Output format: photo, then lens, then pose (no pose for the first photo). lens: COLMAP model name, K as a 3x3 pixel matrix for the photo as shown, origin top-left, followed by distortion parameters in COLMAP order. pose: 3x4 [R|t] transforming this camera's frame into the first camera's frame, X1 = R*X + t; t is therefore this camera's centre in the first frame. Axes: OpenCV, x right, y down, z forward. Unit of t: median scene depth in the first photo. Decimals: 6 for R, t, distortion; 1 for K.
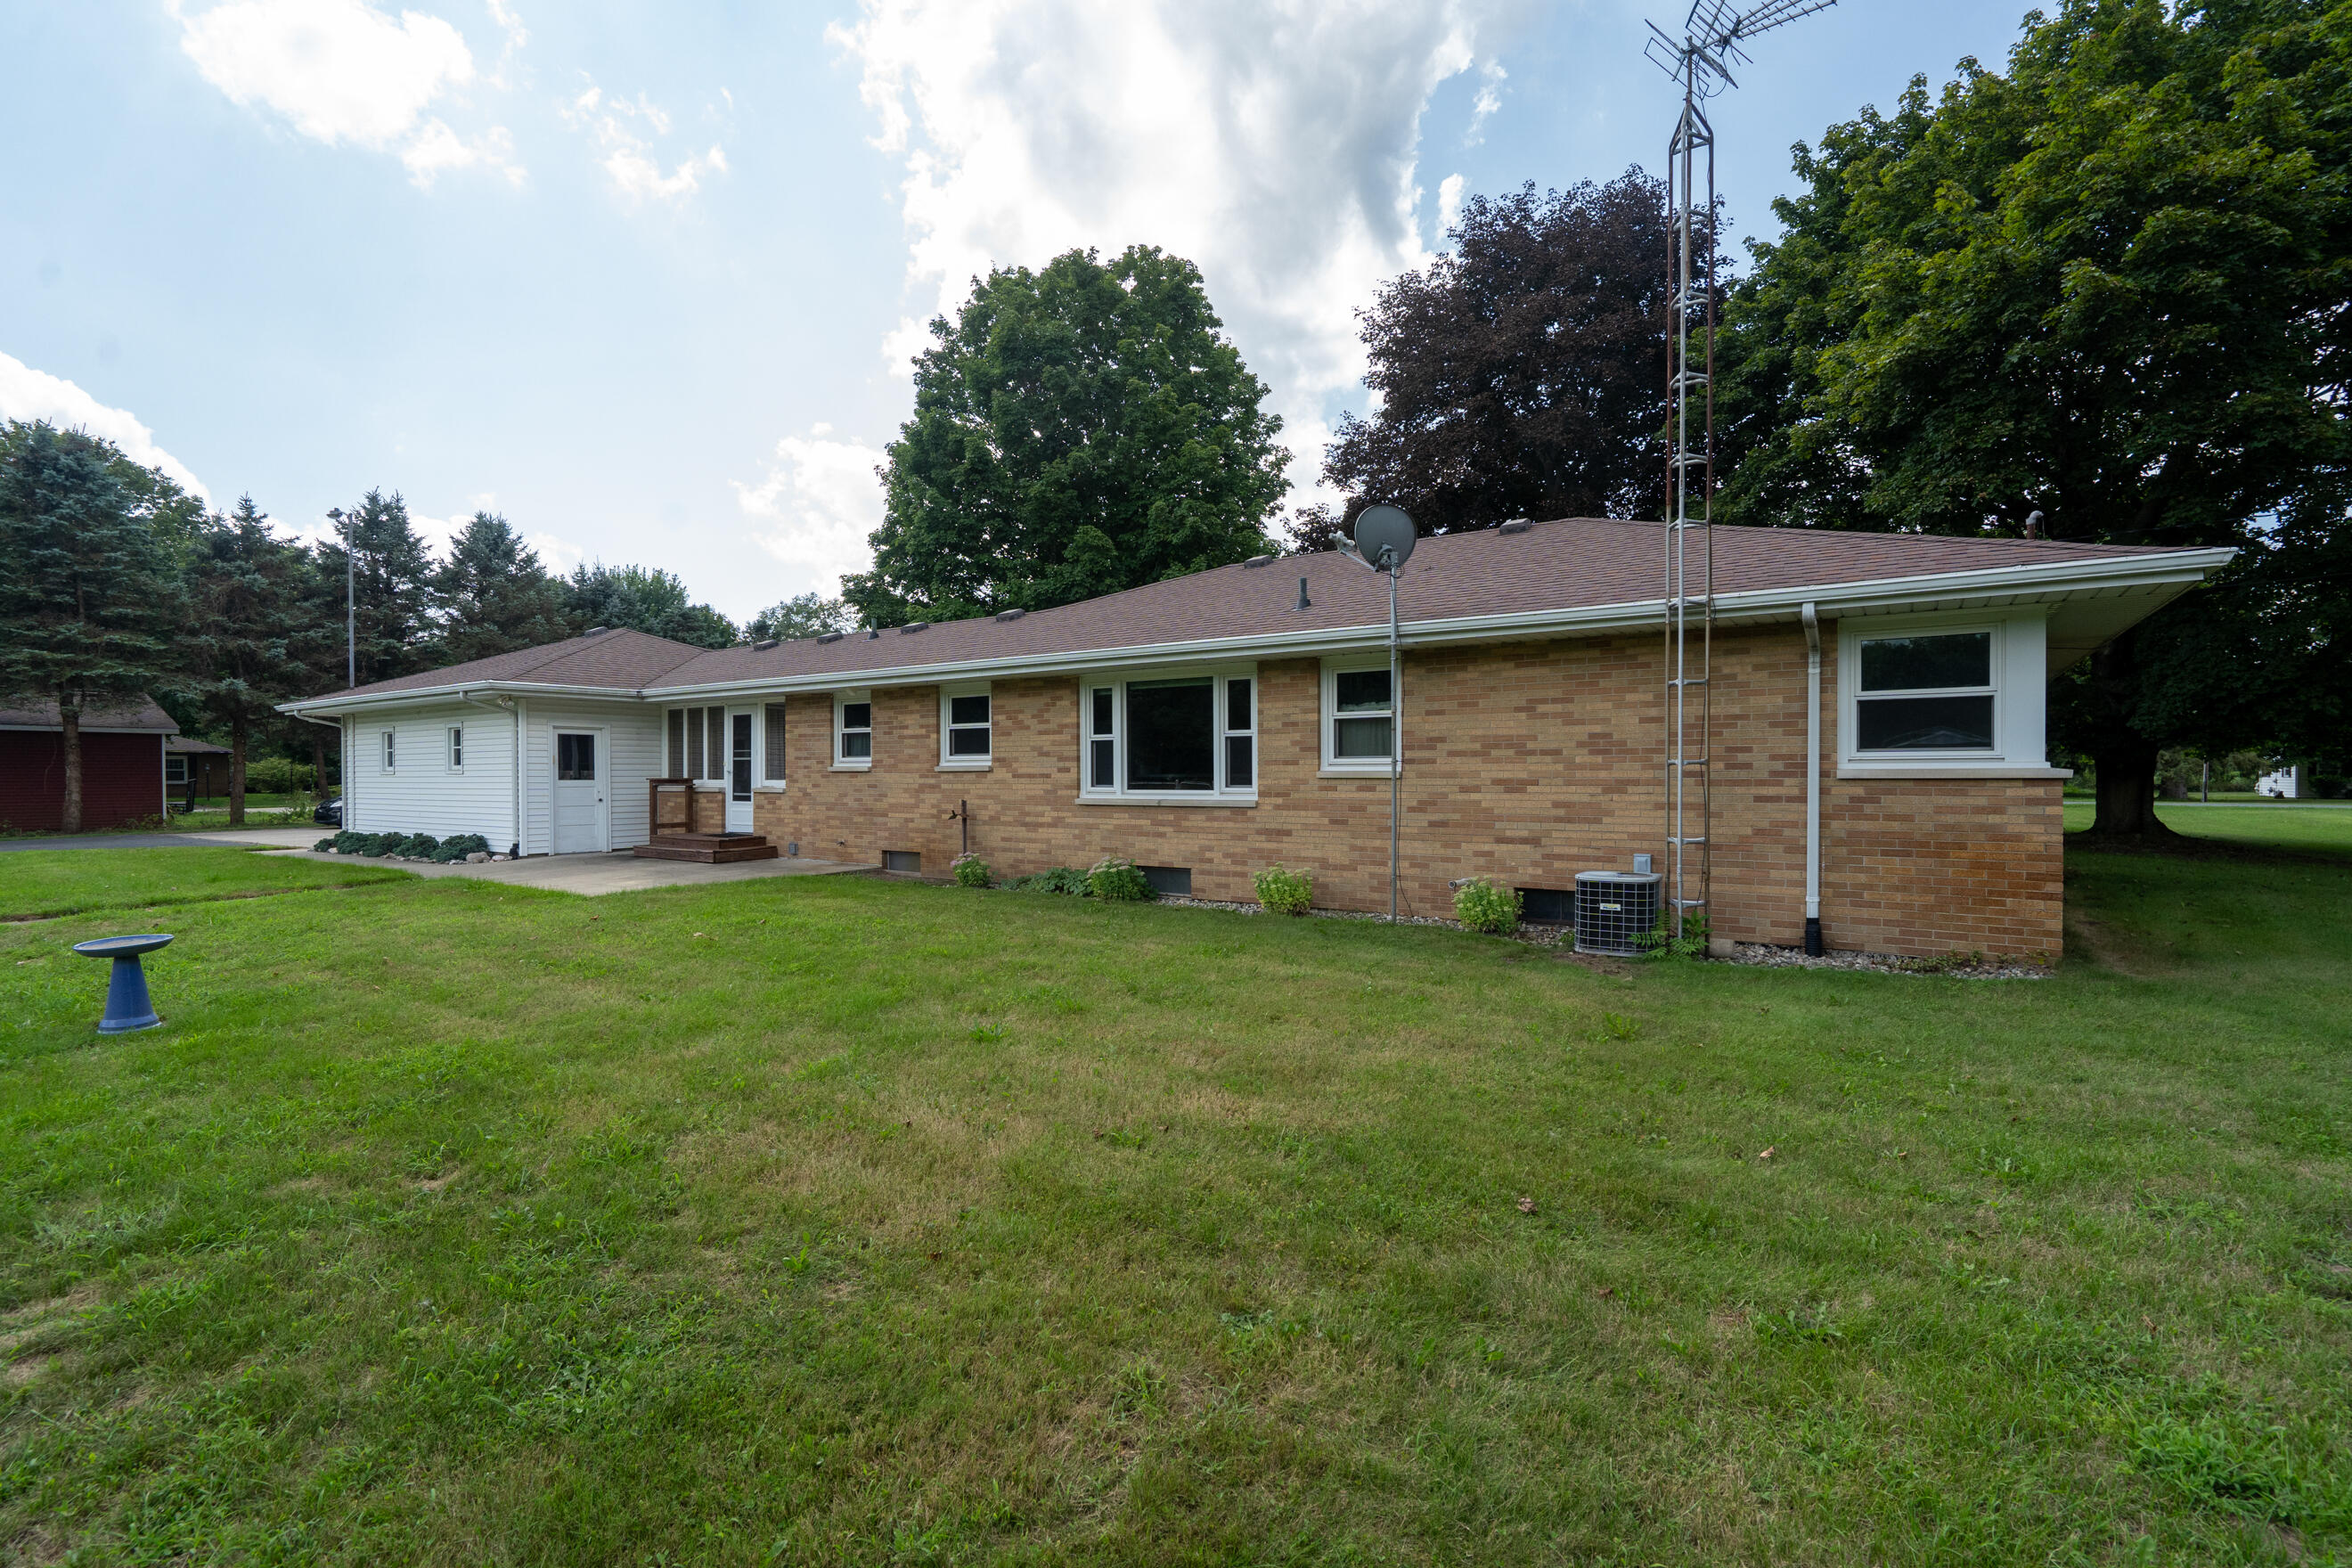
lens RADIAL K [[1069.6, 0, 1179.5], [0, 1069.6, 782.5], [0, 0, 1]] dist [0.005605, 0.000023]
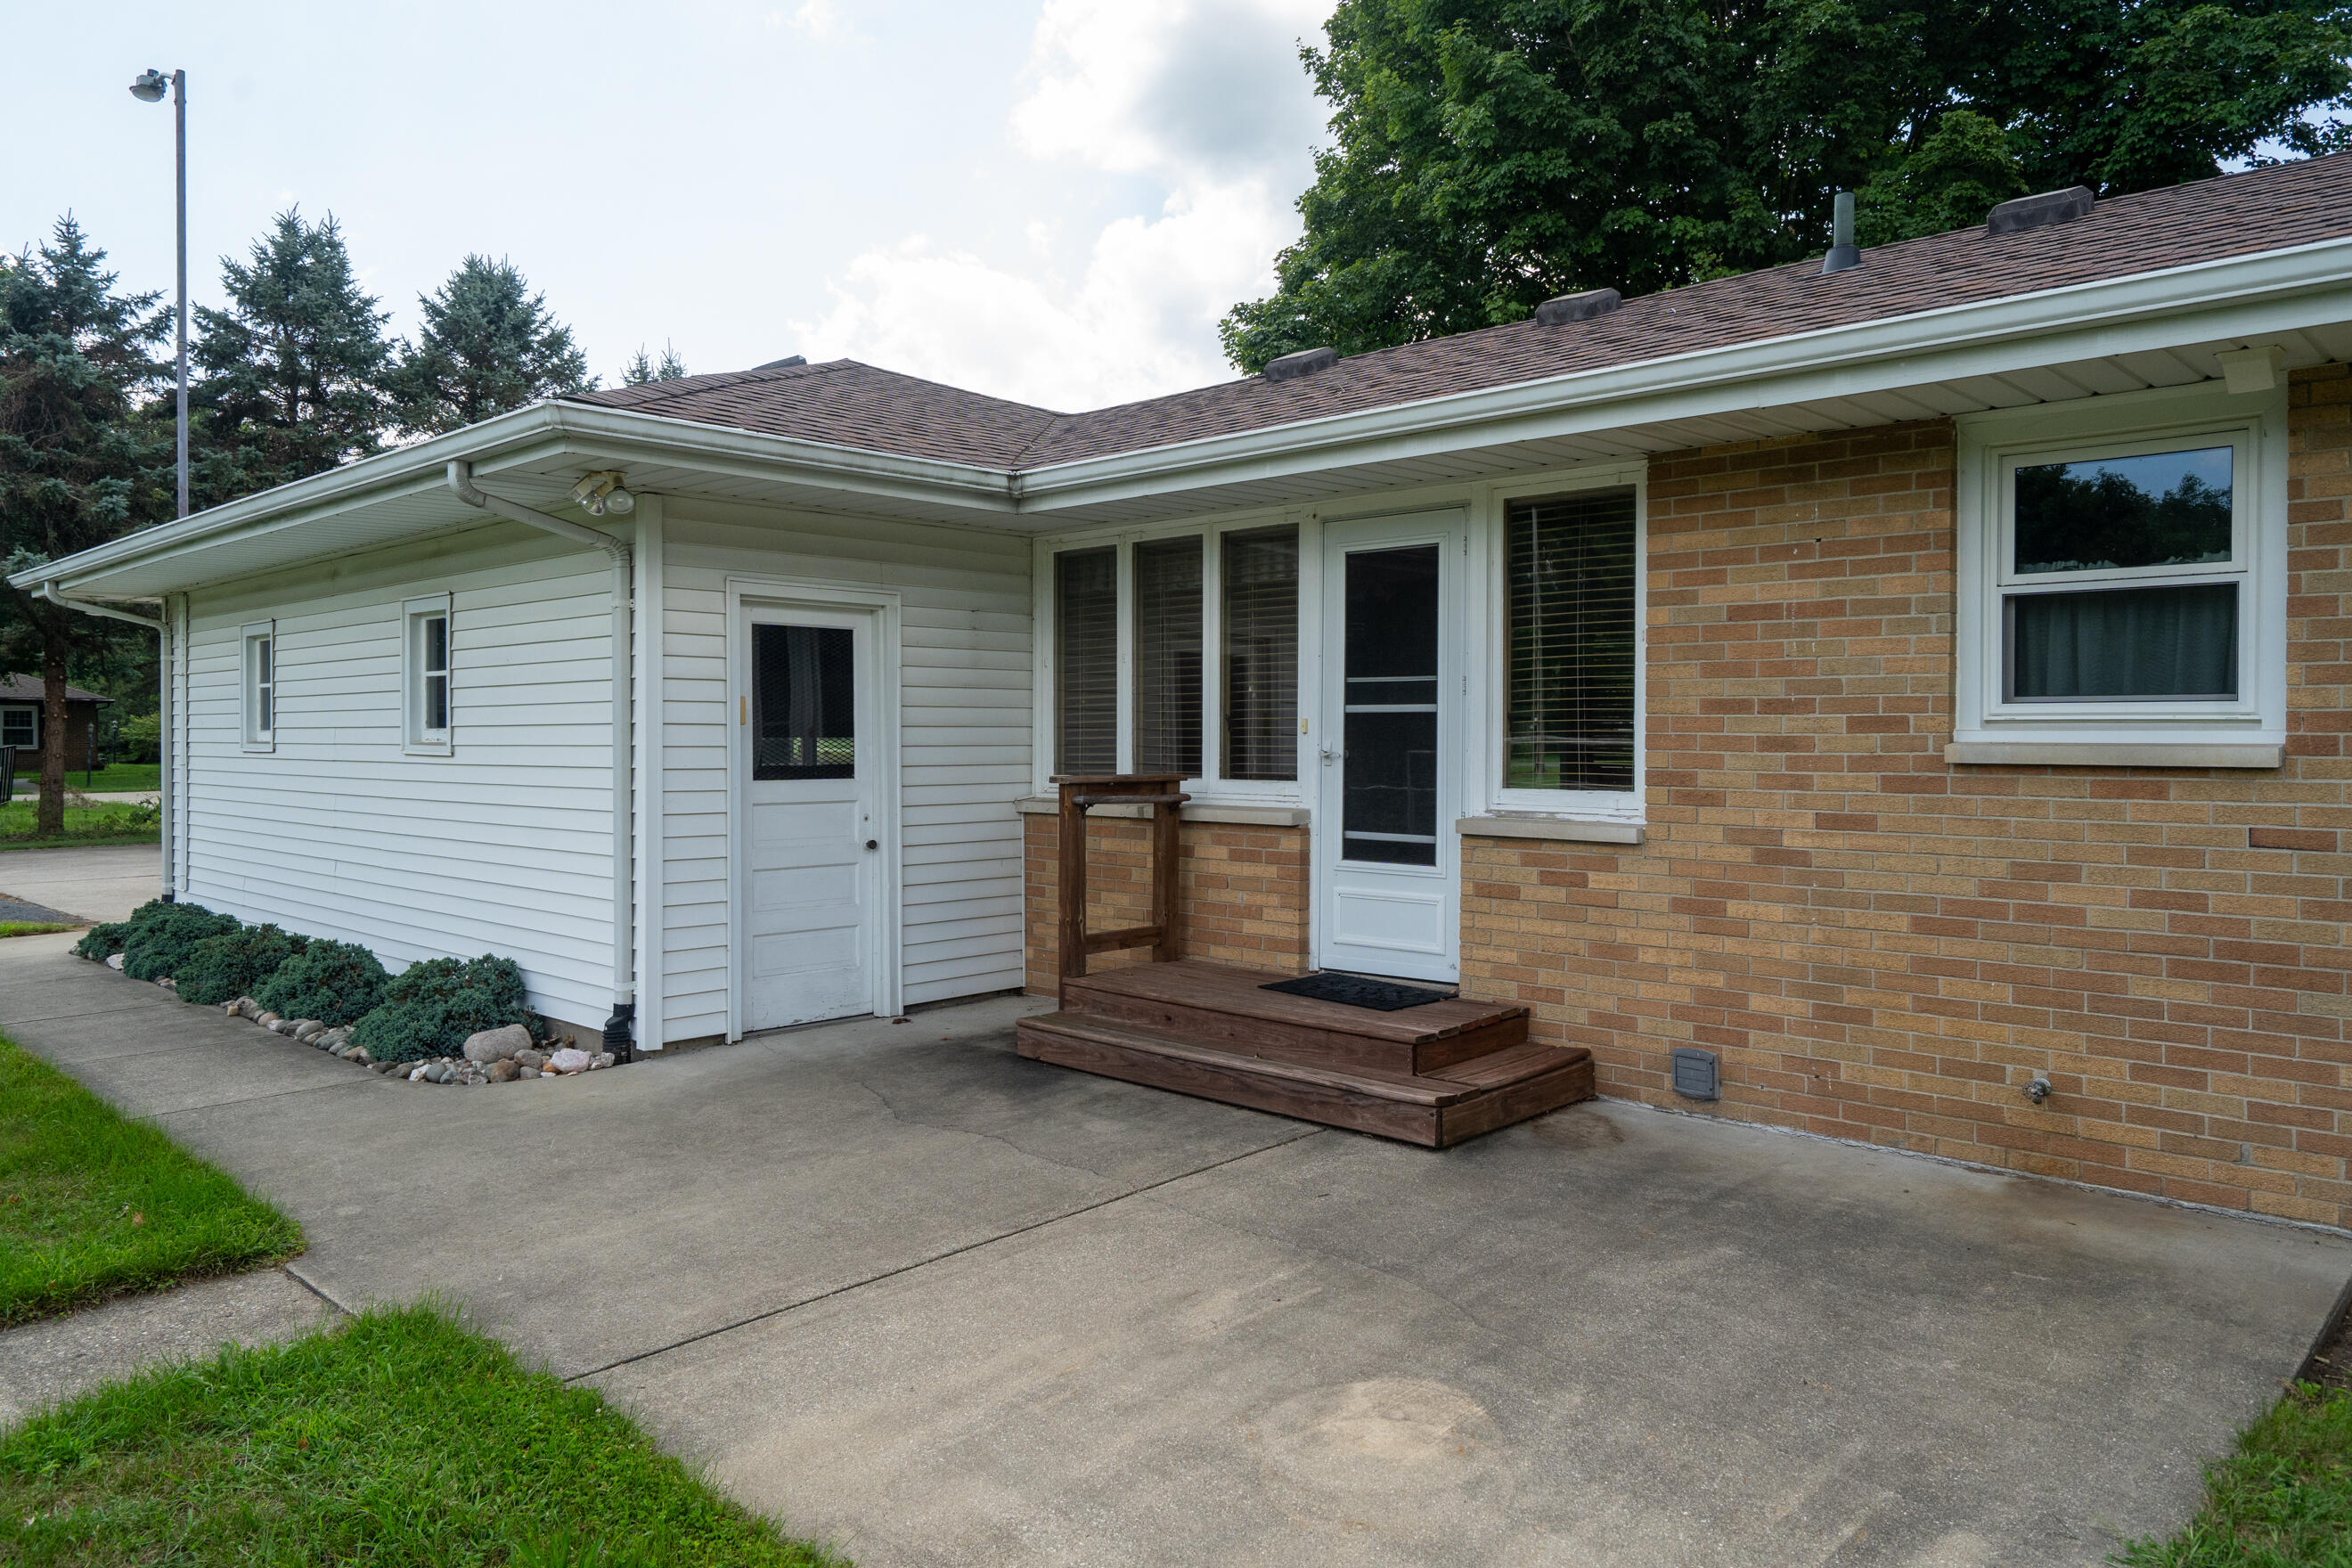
lens RADIAL K [[1565.1, 0, 1193.6], [0, 1565.1, 749.1], [0, 0, 1]] dist [0.004512, 0.005245]
pose [[0.990375, 0.005345, -0.138309, -0.517408], [-0.005239, 0.999986, 0.001125, -0.015450], [0.138313, -0.000390, 0.990389, 0.763212]]
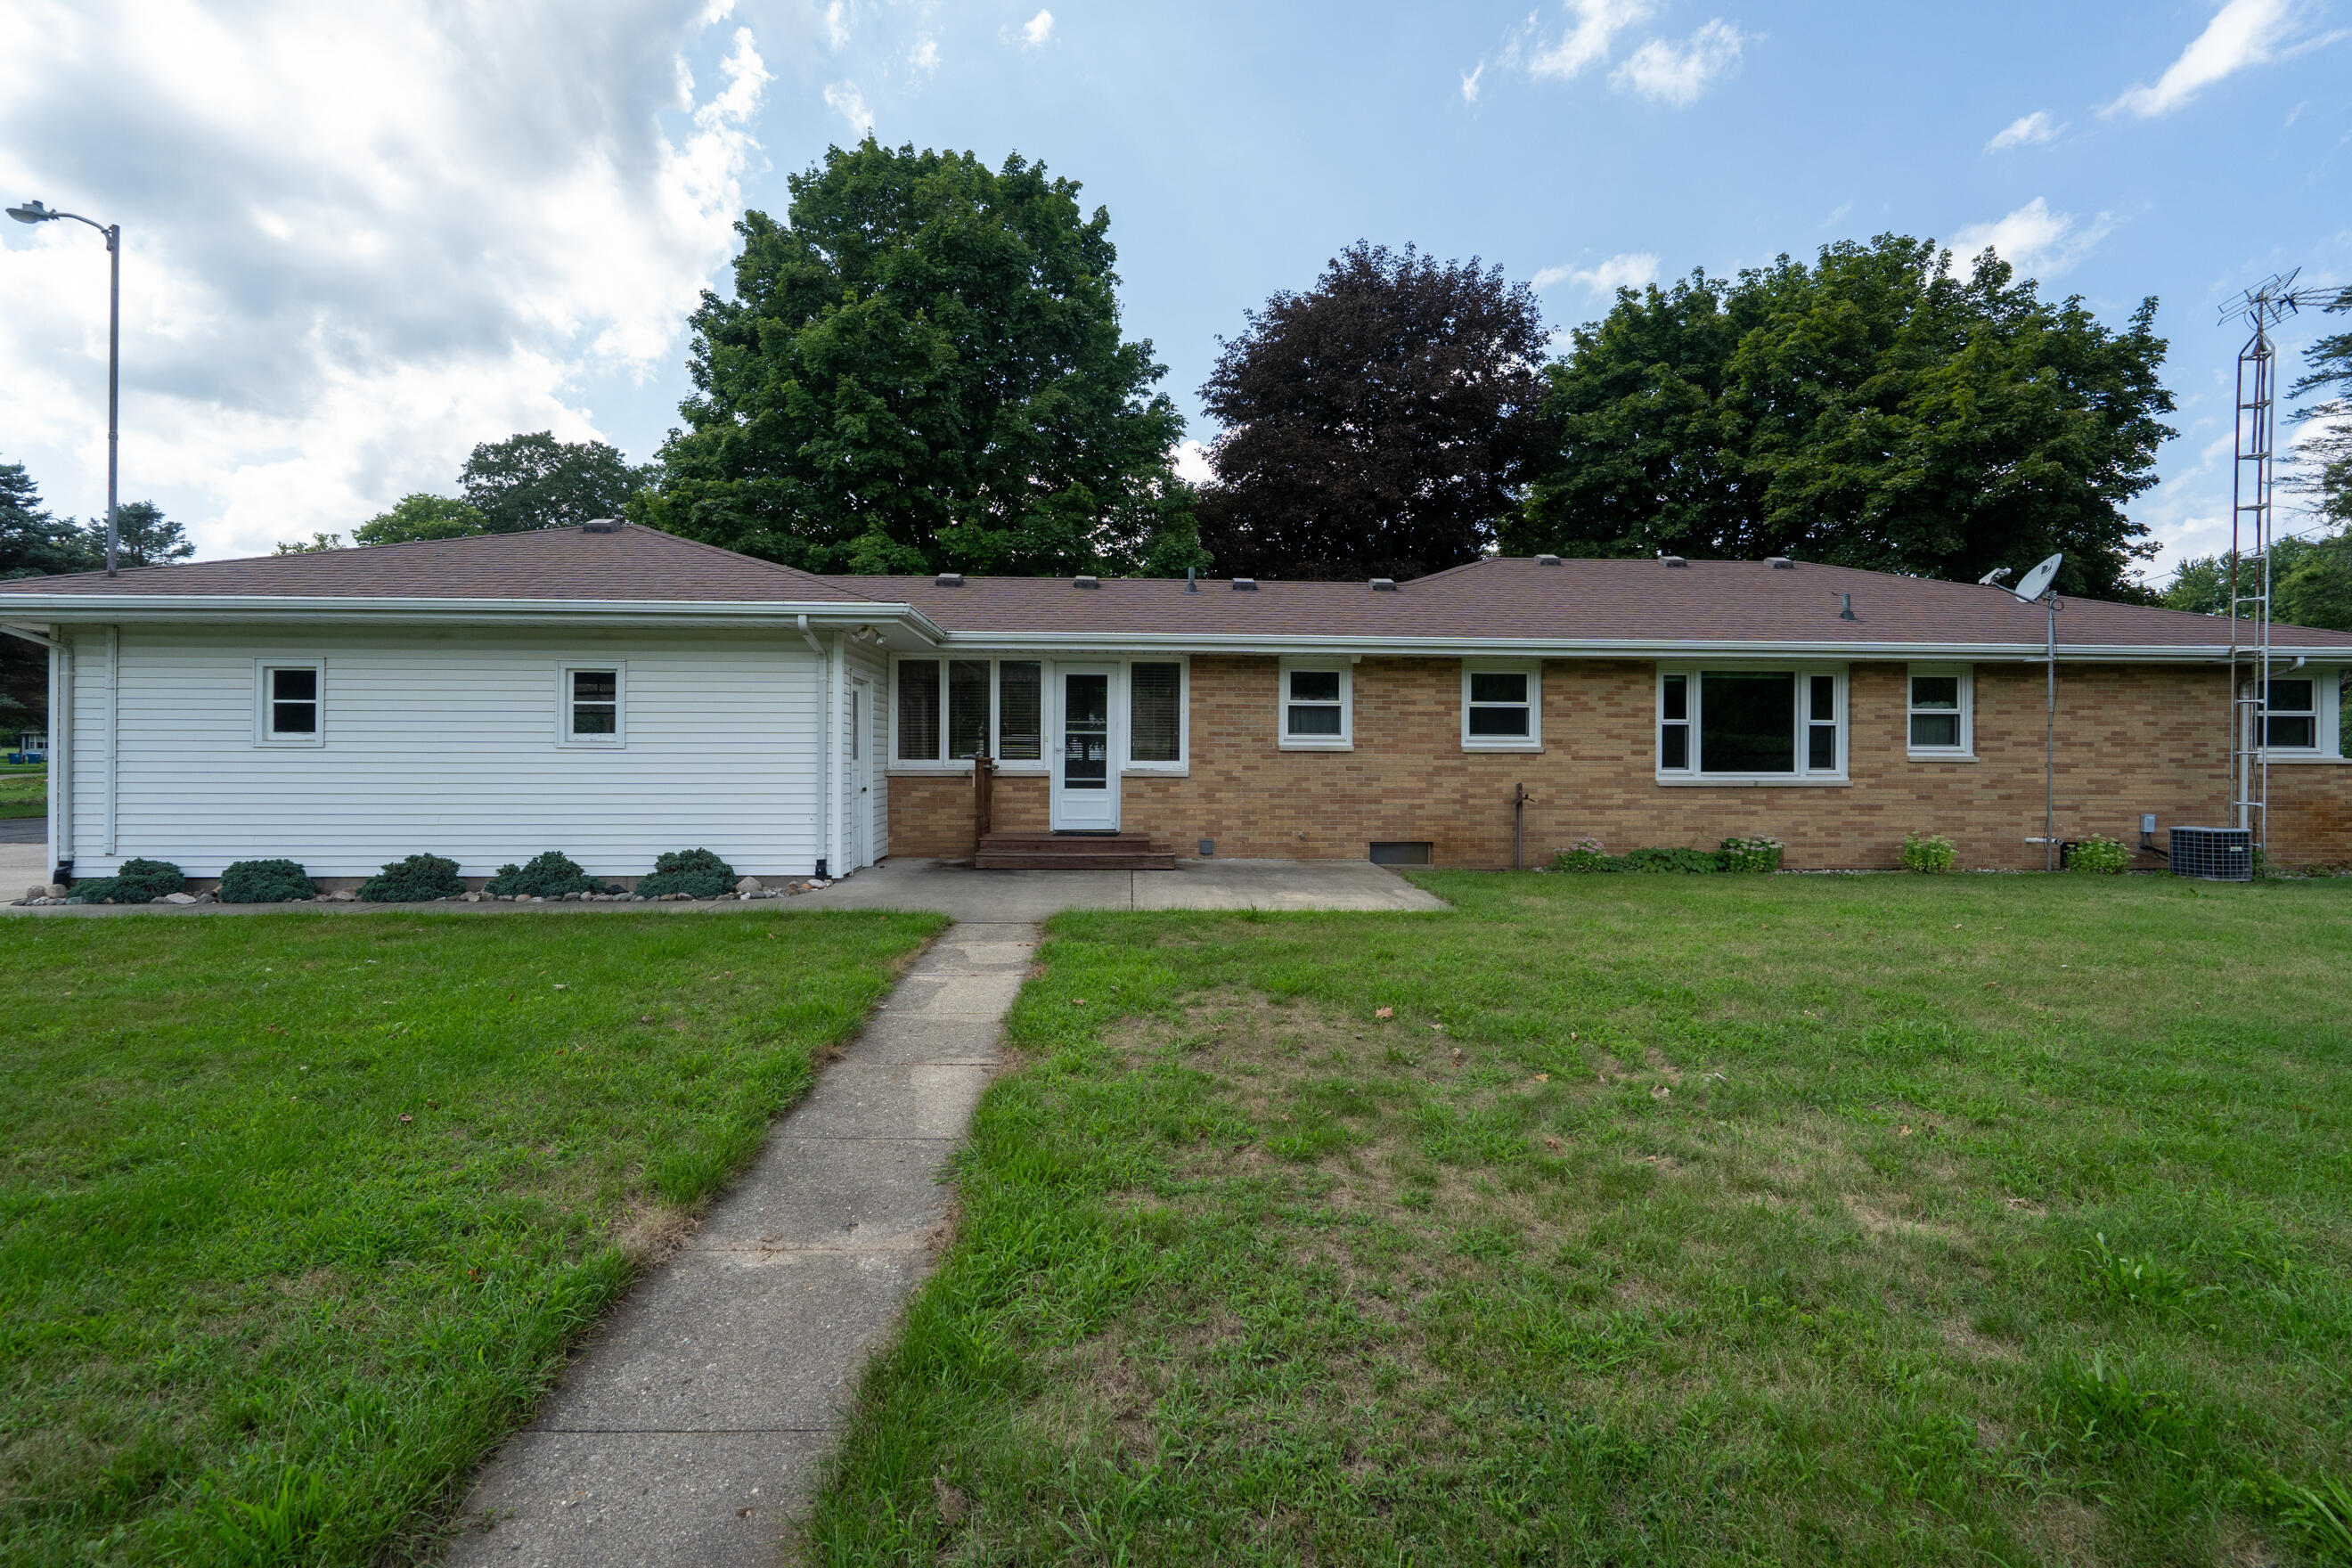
lens RADIAL K [[1069.6, 0, 1185.2], [0, 1069.6, 767.4], [0, 0, 1]] dist [0.005605, 0.000023]
pose [[0.780172, 0.003328, 0.625557, -1.064314], [-0.001459, 0.999993, -0.003501, 0.006318], [-0.625564, 0.001818, 0.780171, 0.466611]]
